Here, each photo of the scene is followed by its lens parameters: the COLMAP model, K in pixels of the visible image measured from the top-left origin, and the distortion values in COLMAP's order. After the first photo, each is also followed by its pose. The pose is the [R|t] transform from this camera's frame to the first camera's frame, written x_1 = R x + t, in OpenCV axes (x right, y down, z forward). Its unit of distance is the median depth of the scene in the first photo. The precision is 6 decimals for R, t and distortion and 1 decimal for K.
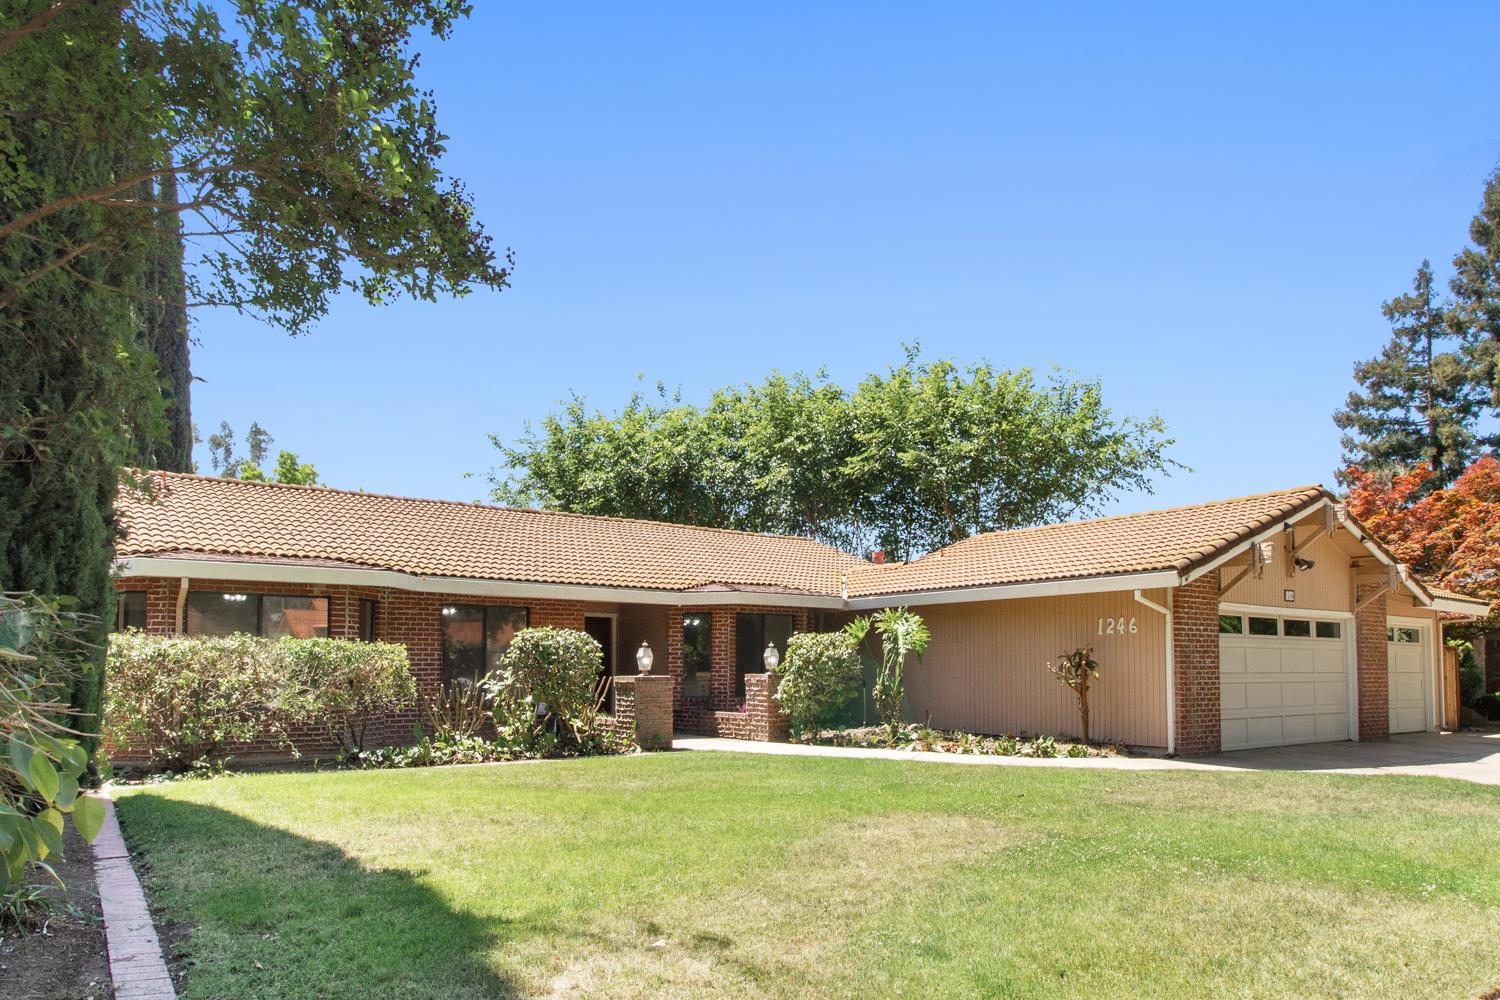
lens RADIAL K [[848.1, 0, 790.5], [0, 848.1, 604.2], [0, 0, 1]] dist [0.005787, 0.000708]
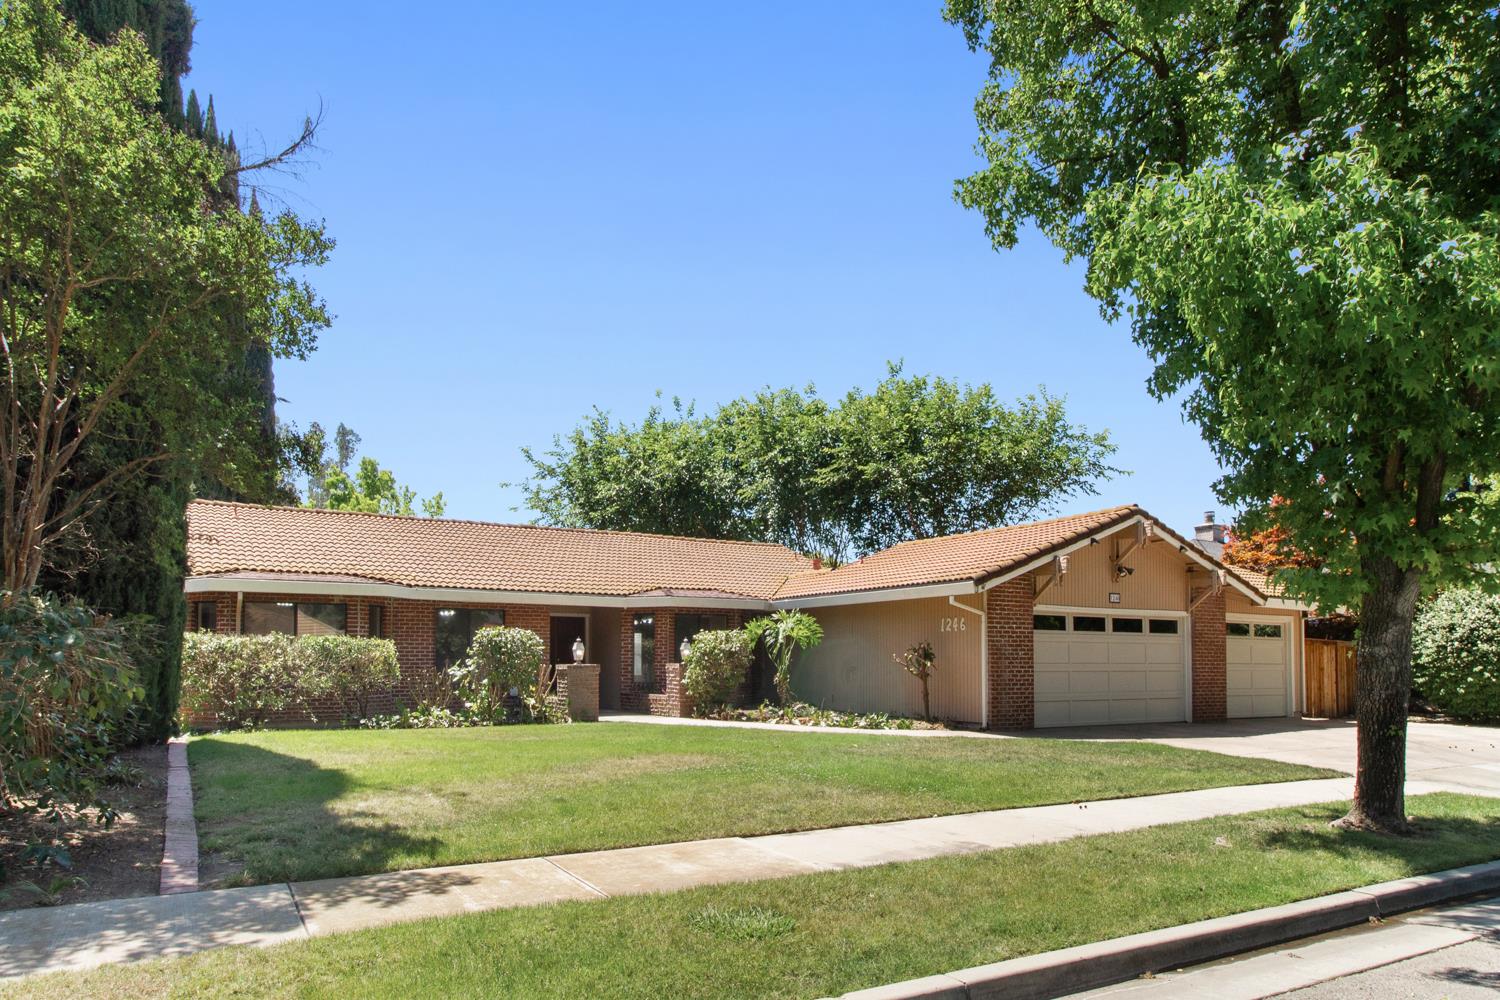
lens RADIAL K [[835.4, 0, 744.9], [0, 835.4, 600.8], [0, 0, 1]] dist [0.006848, 0.001668]
pose [[0.994248, -0.005925, -0.106934, 0.213650], [0.006173, 0.999979, 0.001983, -0.012281], [0.106920, -0.002632, 0.994264, -0.227748]]
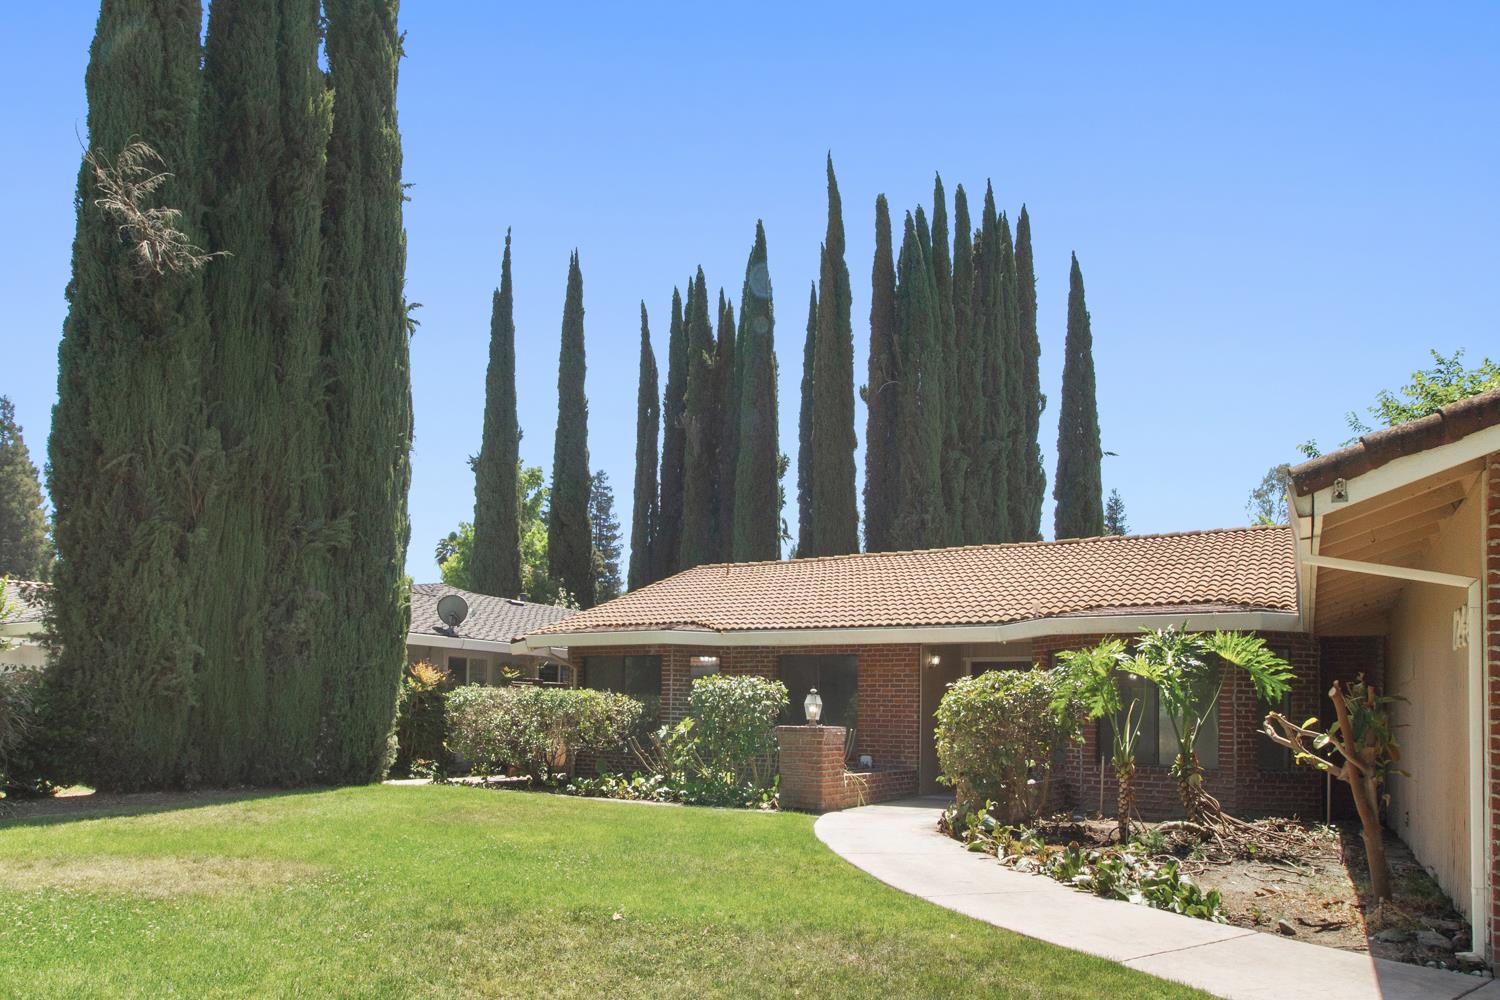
lens RADIAL K [[887.4, 0, 704.5], [0, 887.4, 671.0], [0, 0, 1]] dist [-0.000459, 0.000291]
pose [[0.448828, -0.035483, -0.892914, 0.594039], [0.044217, 0.998869, -0.017468, 0.037507], [0.892524, -0.031642, 0.449889, 0.475377]]
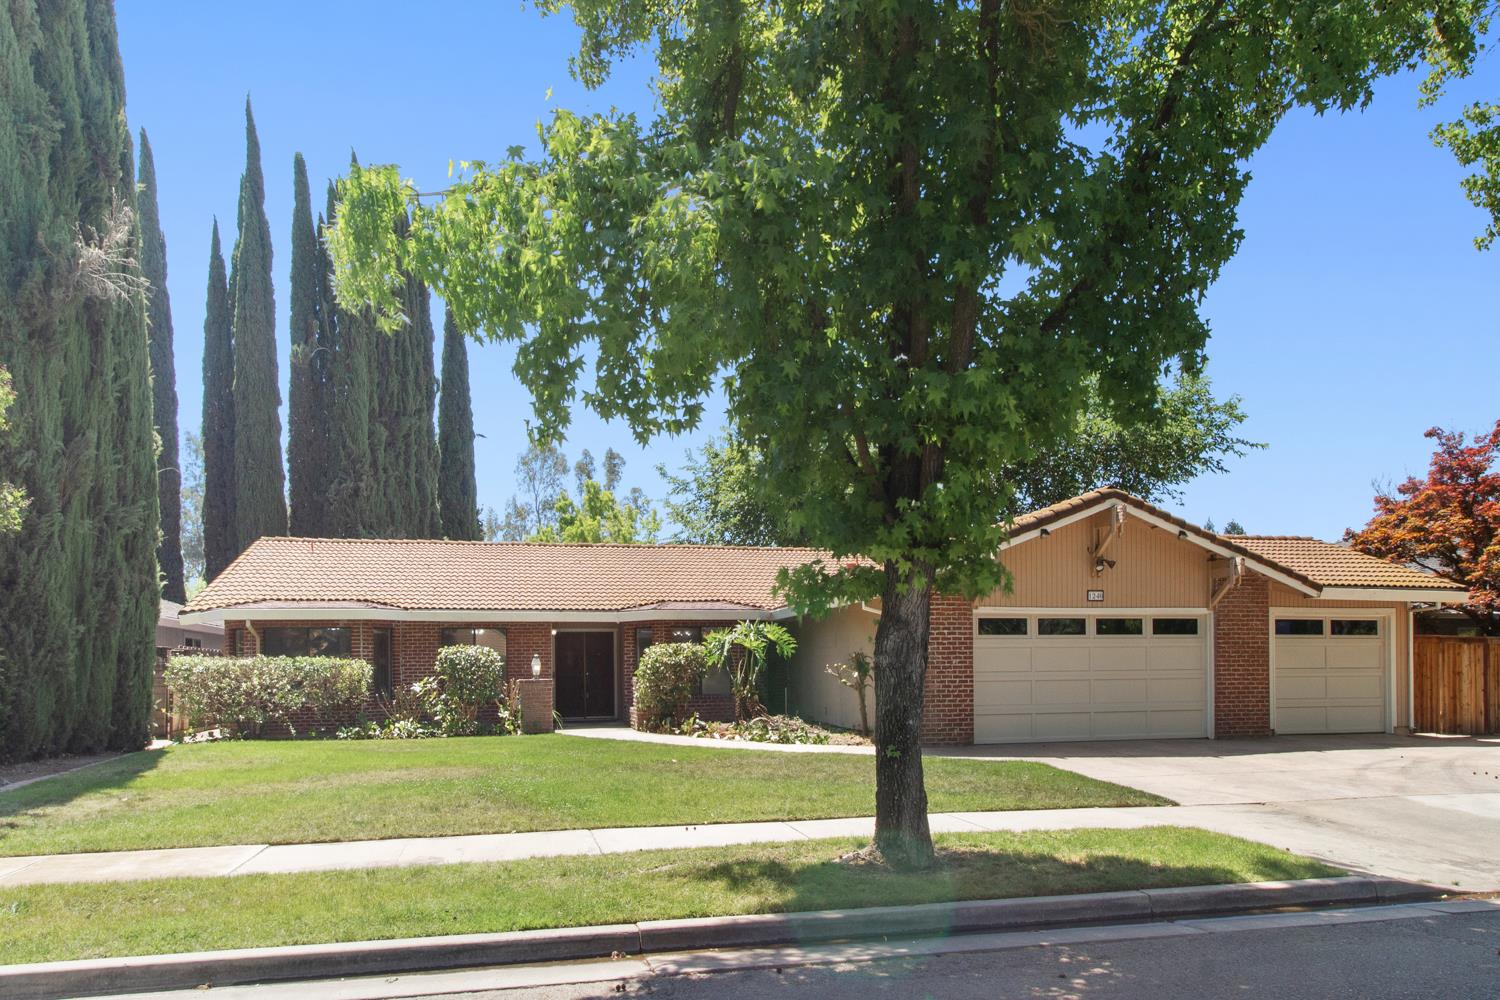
lens RADIAL K [[857.5, 0, 716.2], [0, 857.5, 638.3], [0, 0, 1]] dist [0.010758, 0.000927]
pose [[0.928477, -0.026334, -0.370455, 0.582350], [0.039925, 0.998780, 0.029067, -0.007579], [0.369238, -0.041779, 0.928395, -0.144521]]
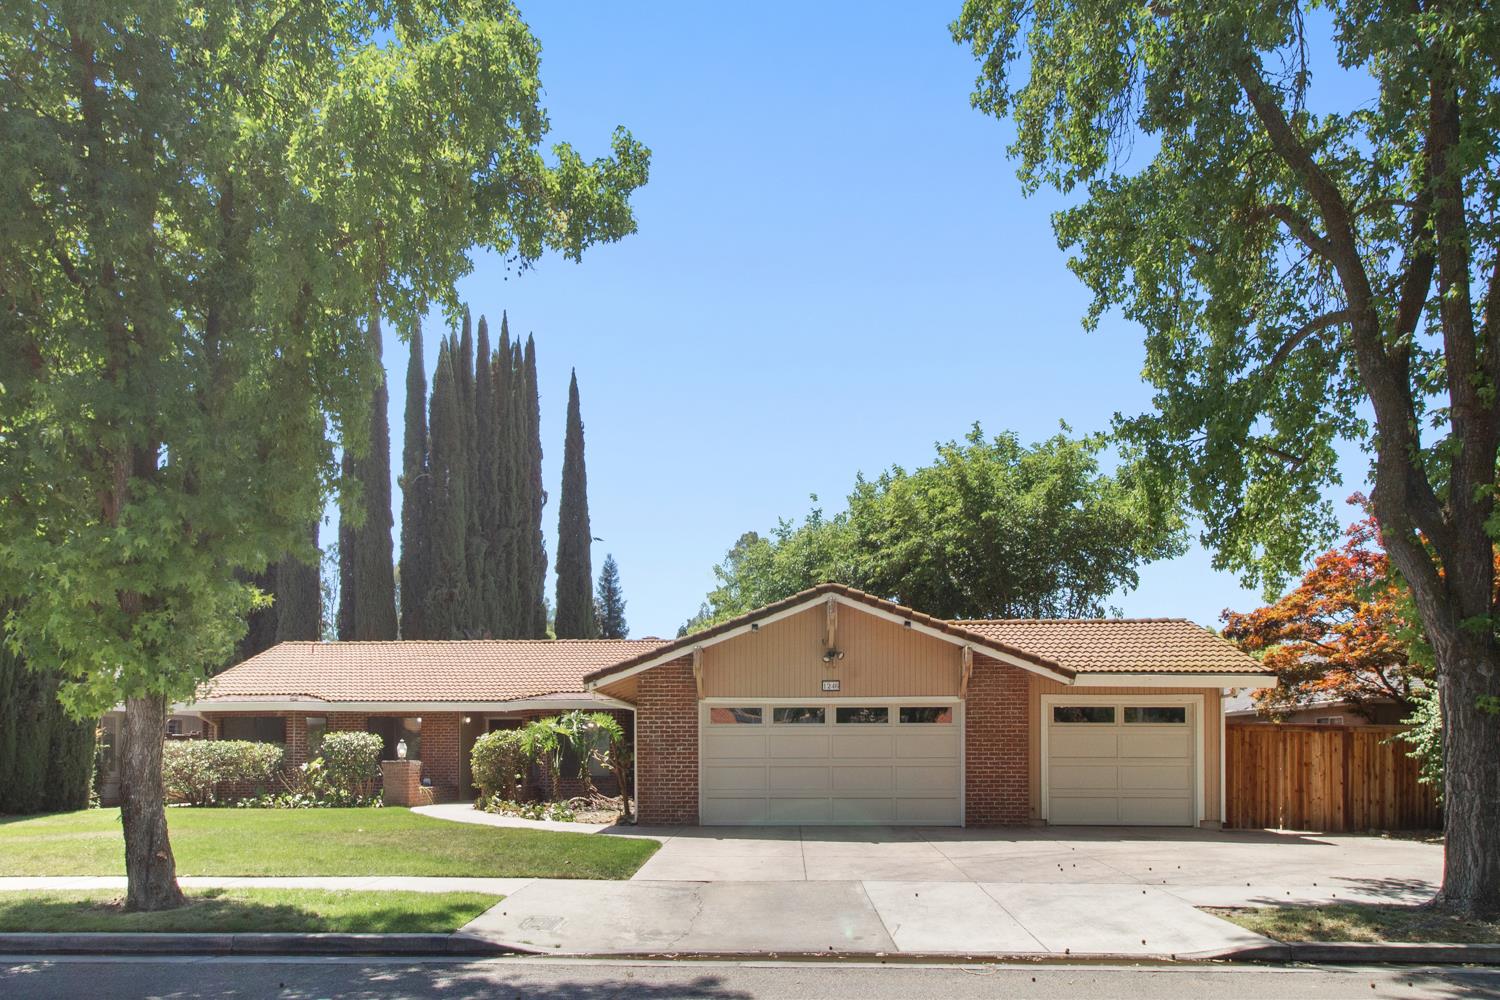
lens RADIAL K [[814.7, 0, 653.2], [0, 814.7, 718.2], [0, 0, 1]] dist [0.018153, 0.000674]
pose [[0.816214, -0.030293, -0.576955, 1.063444], [0.046689, 0.998817, 0.013607, 0.006909], [0.575860, -0.038043, 0.816663, 0.035123]]
